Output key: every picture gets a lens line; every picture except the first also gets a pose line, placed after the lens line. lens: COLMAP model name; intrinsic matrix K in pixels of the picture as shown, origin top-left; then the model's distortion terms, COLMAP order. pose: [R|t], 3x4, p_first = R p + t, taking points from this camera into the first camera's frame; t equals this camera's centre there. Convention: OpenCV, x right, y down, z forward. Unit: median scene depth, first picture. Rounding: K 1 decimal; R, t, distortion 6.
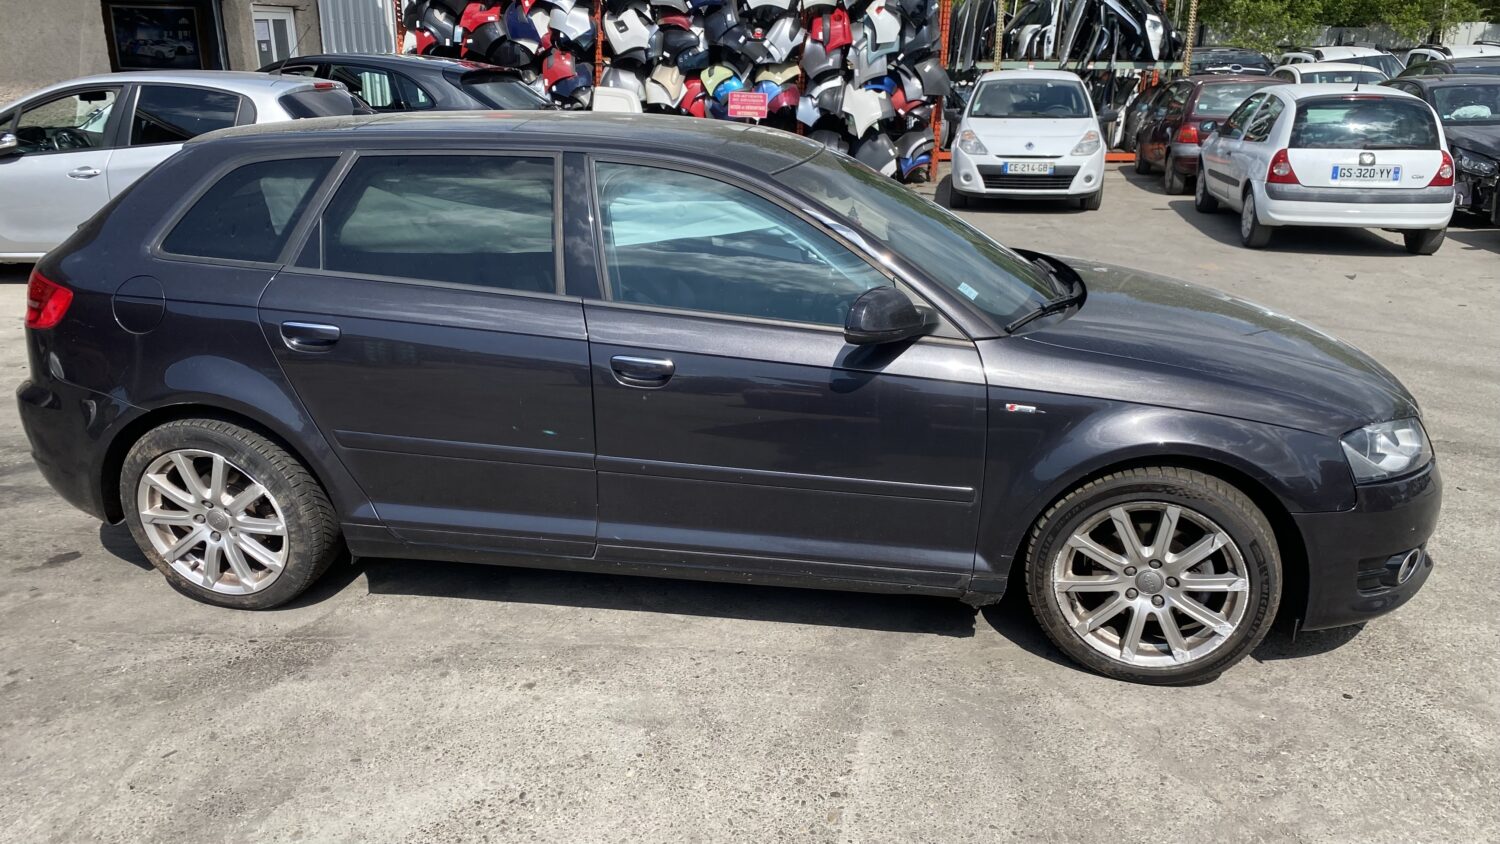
lens RADIAL K [[1136.7, 0, 750.0], [0, 1136.7, 422.0], [0, 0, 1]] dist [0.053060, -0.068710]
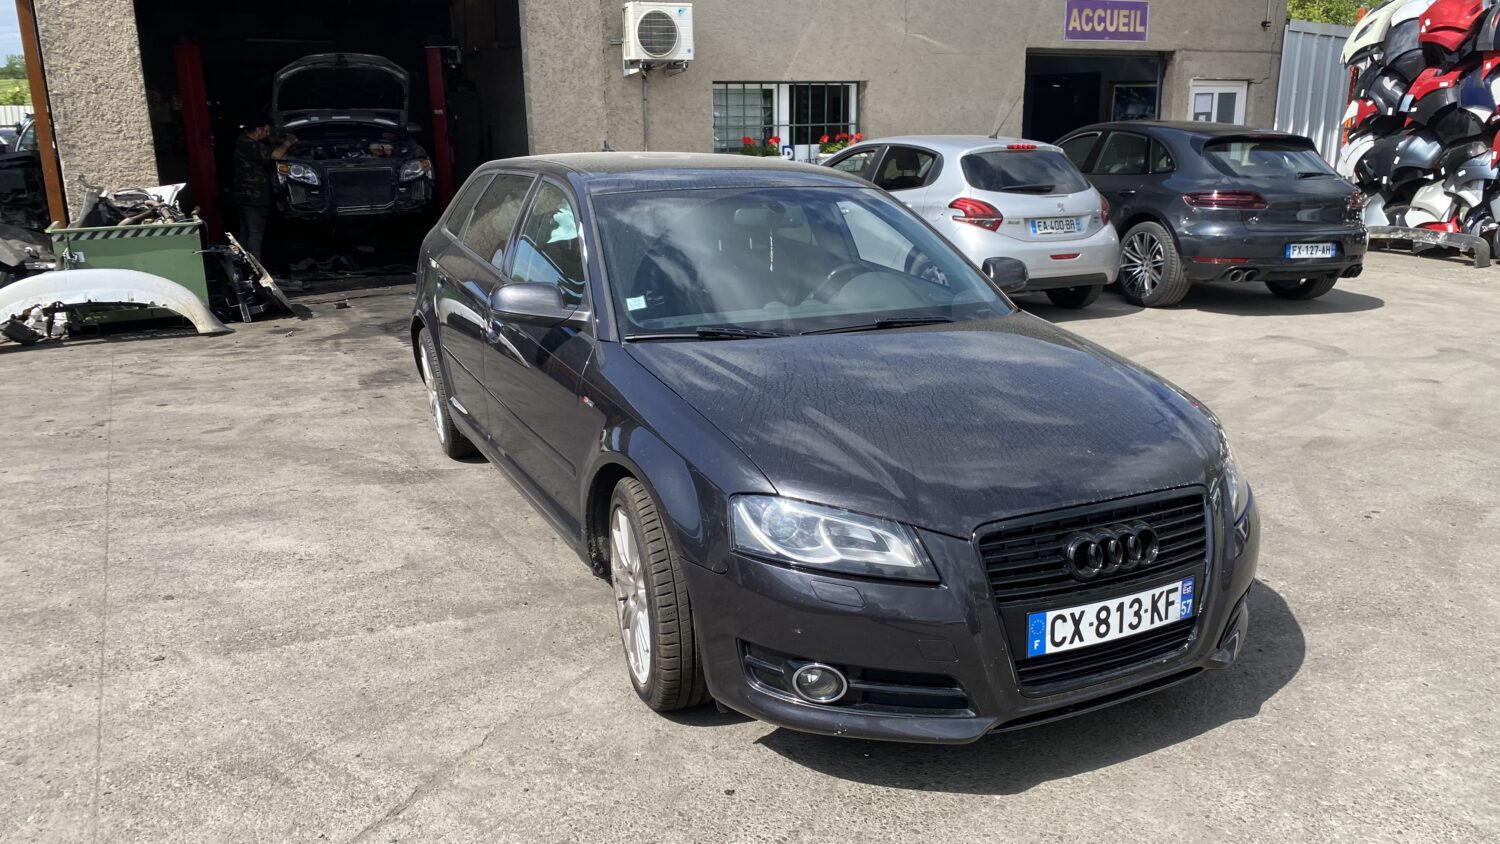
lens RADIAL K [[1136.7, 0, 750.0], [0, 1136.7, 422.0], [0, 0, 1]] dist [0.053060, -0.068710]
pose [[0.563468, 0.204750, -0.800363, 0.471009], [-0.255139, 0.964571, 0.067137, -0.041665], [0.785753, 0.166374, 0.595744, 0.171311]]
